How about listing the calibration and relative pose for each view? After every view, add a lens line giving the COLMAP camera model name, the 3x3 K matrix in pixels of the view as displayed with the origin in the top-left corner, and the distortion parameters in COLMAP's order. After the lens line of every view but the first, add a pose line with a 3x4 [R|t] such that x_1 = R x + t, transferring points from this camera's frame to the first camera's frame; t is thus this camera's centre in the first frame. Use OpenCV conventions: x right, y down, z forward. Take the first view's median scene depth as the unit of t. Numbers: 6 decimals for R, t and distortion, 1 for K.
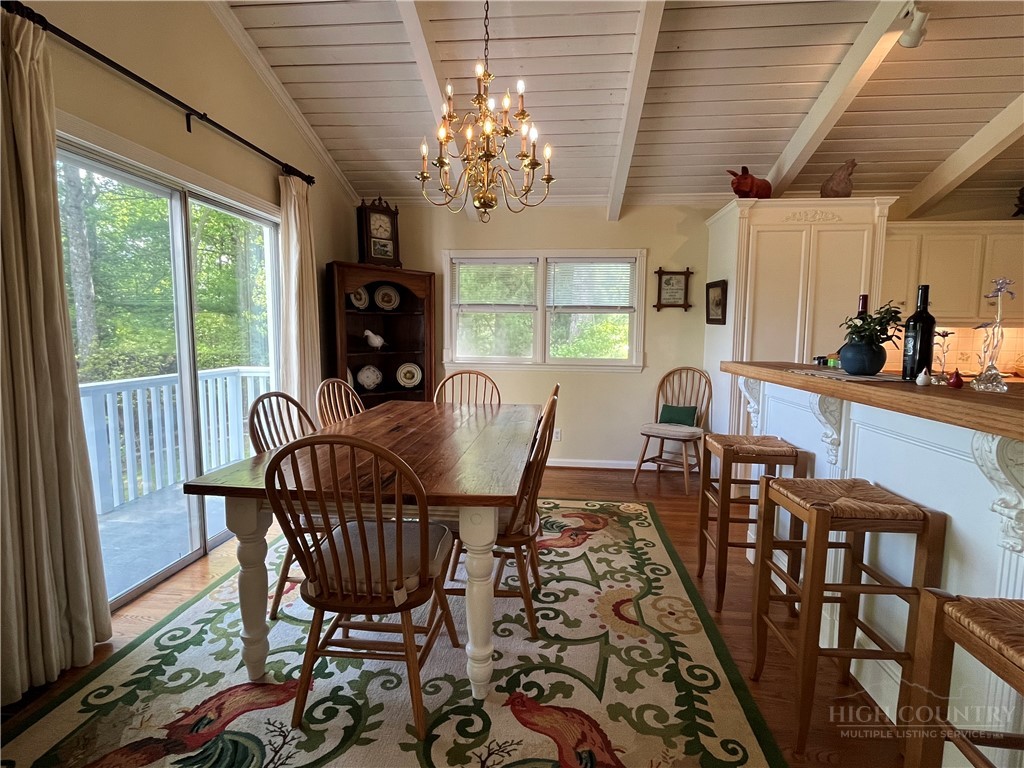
lens RADIAL K [[499.9, 0, 511.7], [0, 499.9, 379.0], [0, 0, 1]] dist [-0.007024, 0.003351]
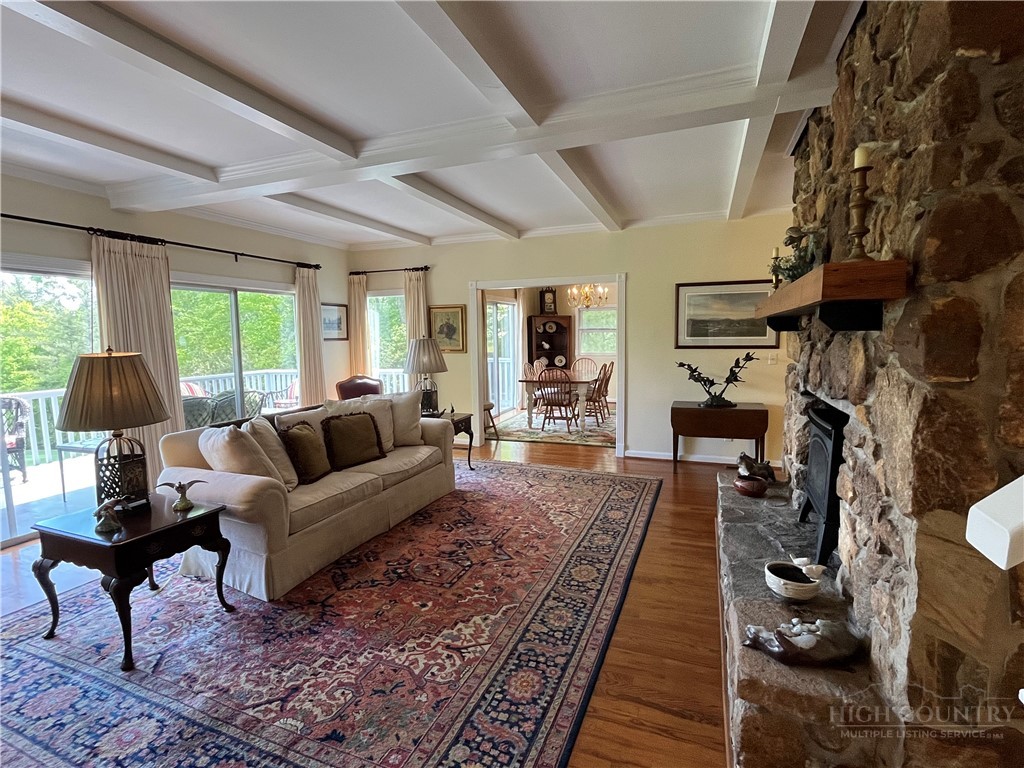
lens RADIAL K [[499.9, 0, 514.2], [0, 499.9, 385.1], [0, 0, 1]] dist [-0.007024, 0.003351]
pose [[0.964102, 0.008204, -0.265406, 0.202805], [-0.006411, 0.999950, 0.007622, 0.088645], [0.265455, -0.005647, 0.964107, -1.275709]]
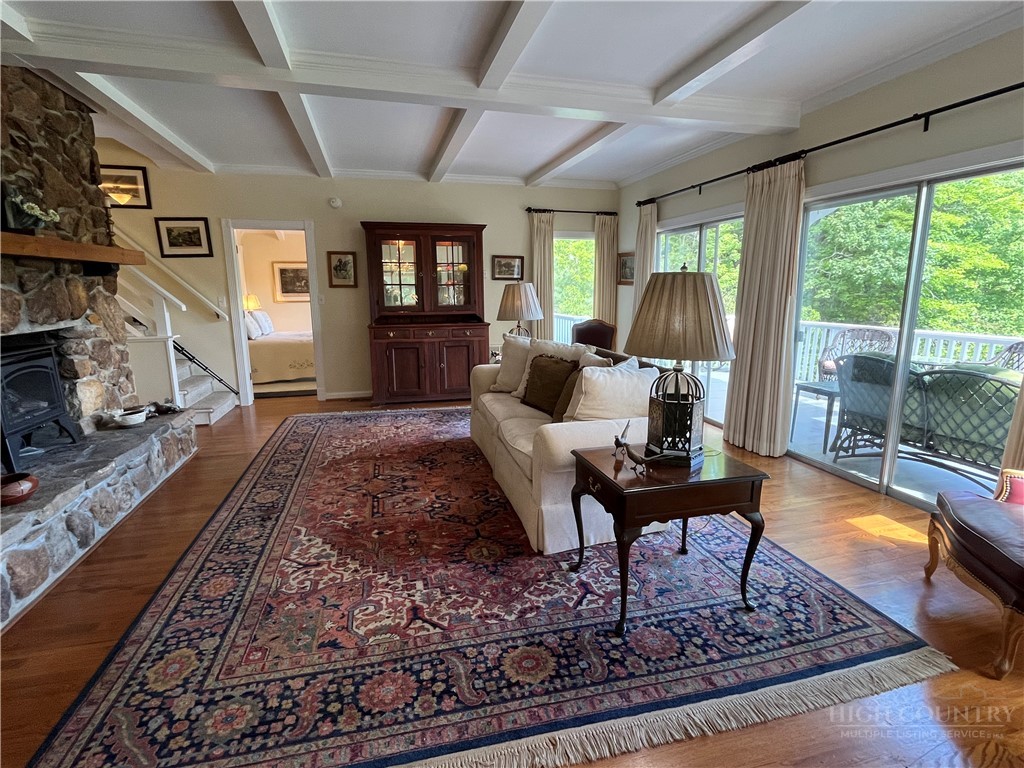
lens RADIAL K [[499.9, 0, 511.8], [0, 499.9, 382.7], [0, 0, 1]] dist [-0.007024, 0.003351]
pose [[-0.937899, 0.065416, -0.340684, -0.247845], [-0.033621, 0.960296, 0.276950, -0.203568], [0.345274, 0.271205, -0.898462, 2.208503]]
